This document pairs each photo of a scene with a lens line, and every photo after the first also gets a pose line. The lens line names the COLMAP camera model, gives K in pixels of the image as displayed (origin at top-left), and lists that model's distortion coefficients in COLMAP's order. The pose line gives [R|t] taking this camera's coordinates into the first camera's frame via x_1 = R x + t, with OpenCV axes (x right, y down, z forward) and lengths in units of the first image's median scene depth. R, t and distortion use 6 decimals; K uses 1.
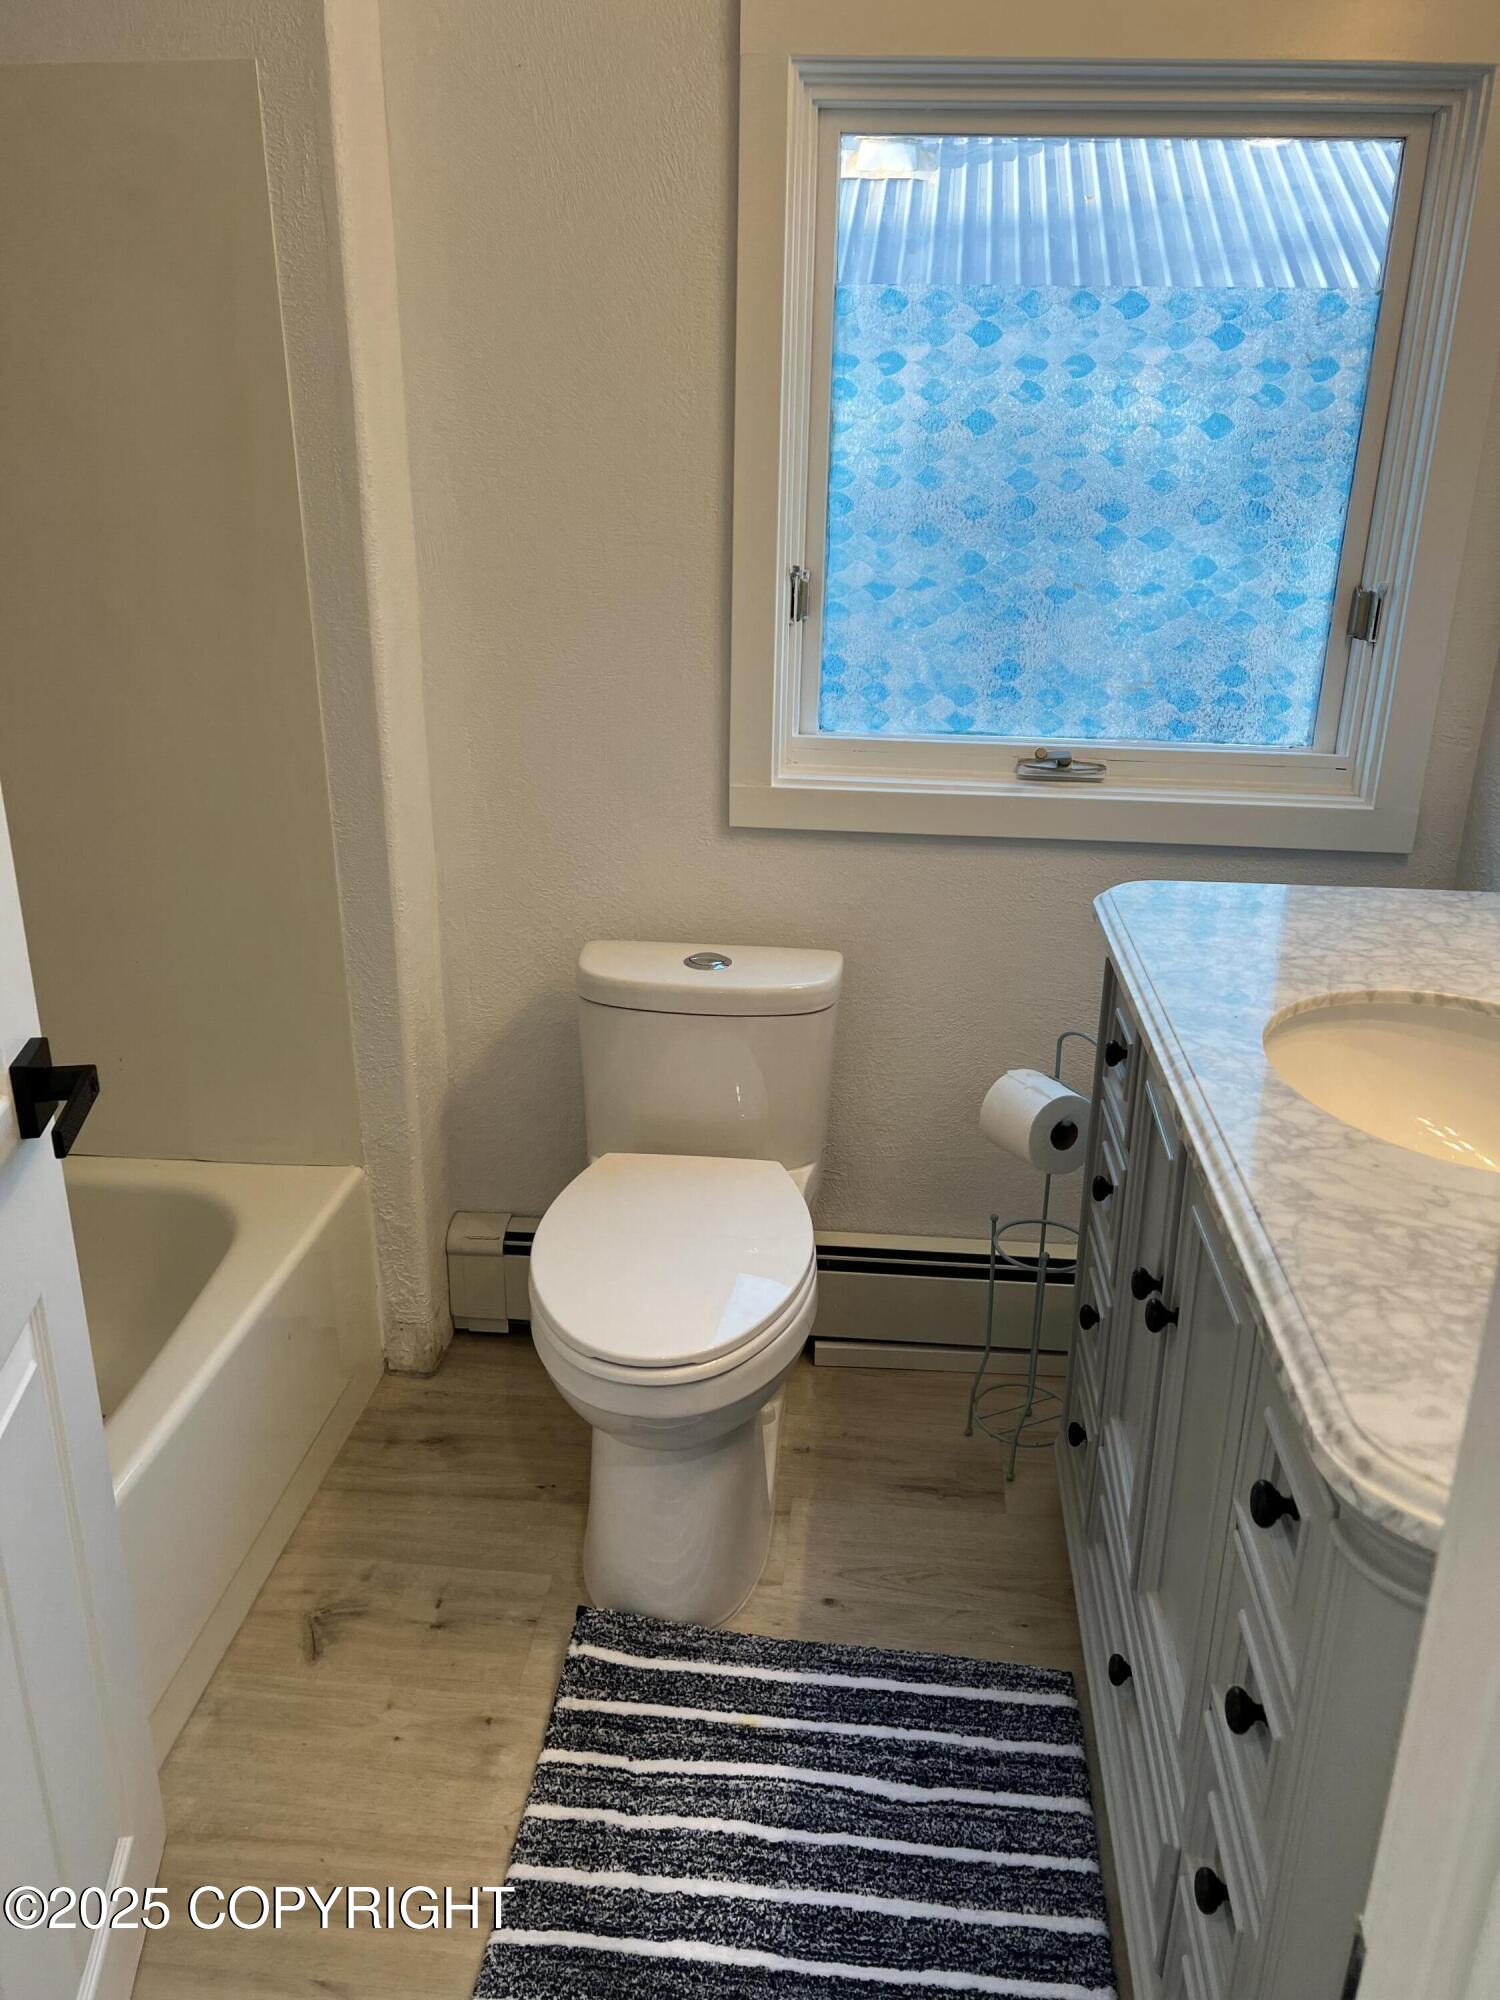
lens RADIAL K [[1502.8, 0, 759.0], [0, 1502.8, 1003.3], [0, 0, 1]] dist [0.059029, -0.066099]
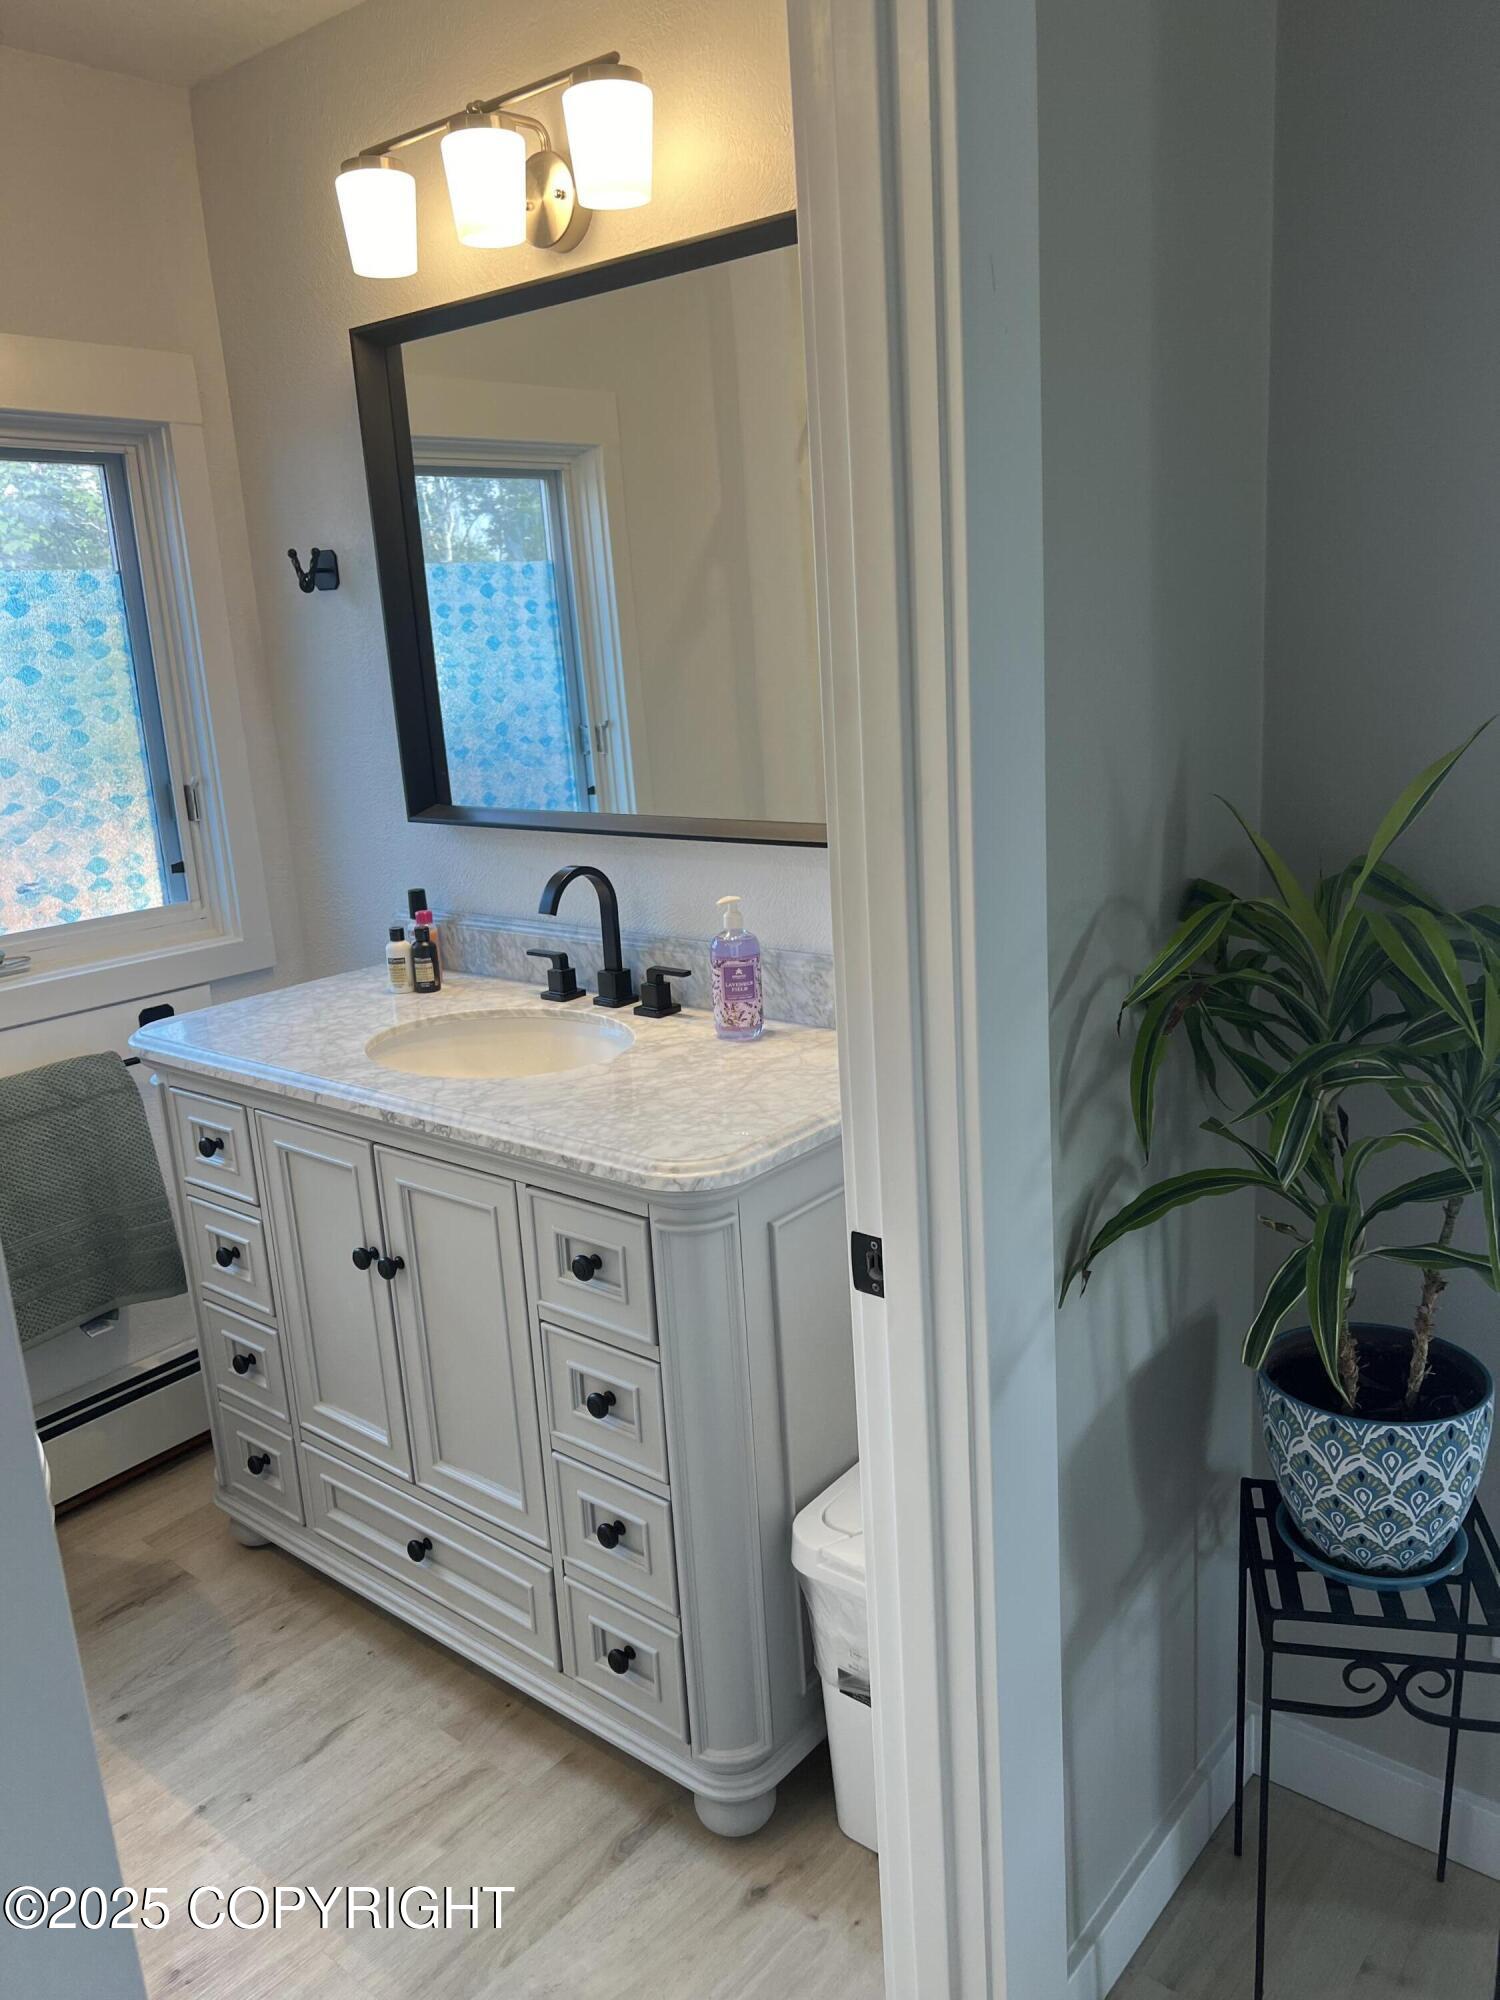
lens RADIAL K [[1499.1, 0, 759.6], [0, 1499.1, 999.8], [0, 0, 1]] dist [0.057204, -0.068604]
pose [[0.555991, -0.244146, 0.794523, -0.512456], [0.347539, 0.936604, 0.044605, 0.023117], [-0.755044, 0.251328, 0.605594, -0.159526]]
